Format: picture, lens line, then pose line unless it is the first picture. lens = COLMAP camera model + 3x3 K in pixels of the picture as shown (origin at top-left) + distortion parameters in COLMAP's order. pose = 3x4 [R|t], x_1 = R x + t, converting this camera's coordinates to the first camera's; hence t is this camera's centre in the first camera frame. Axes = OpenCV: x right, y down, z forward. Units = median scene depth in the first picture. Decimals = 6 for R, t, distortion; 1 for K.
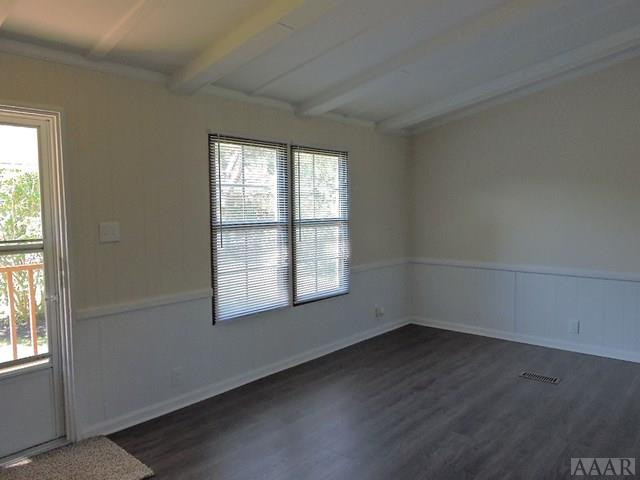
lens RADIAL K [[461.0, 0, 321.9], [0, 461.0, 238.5], [0, 0, 1]] dist [-0.004796, 0.003231]
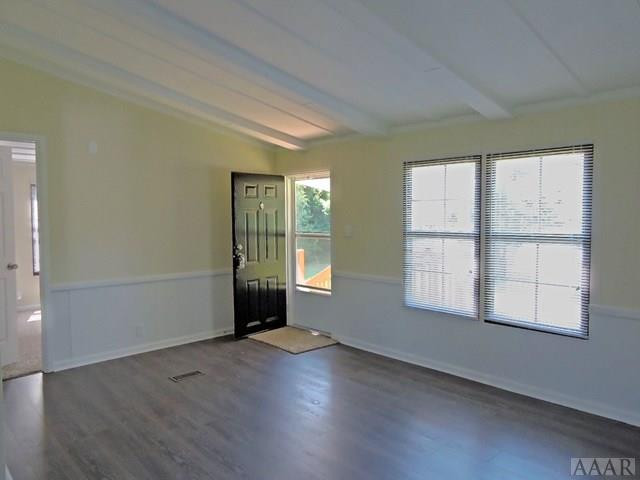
lens RADIAL K [[461.0, 0, 321.9], [0, 461.0, 238.5], [0, 0, 1]] dist [-0.004796, 0.003231]
pose [[-0.082995, 0.067472, -0.994263, 0.935206], [-0.058575, 0.995650, 0.072456, -0.077749], [0.994827, 0.064252, -0.078682, 0.742023]]
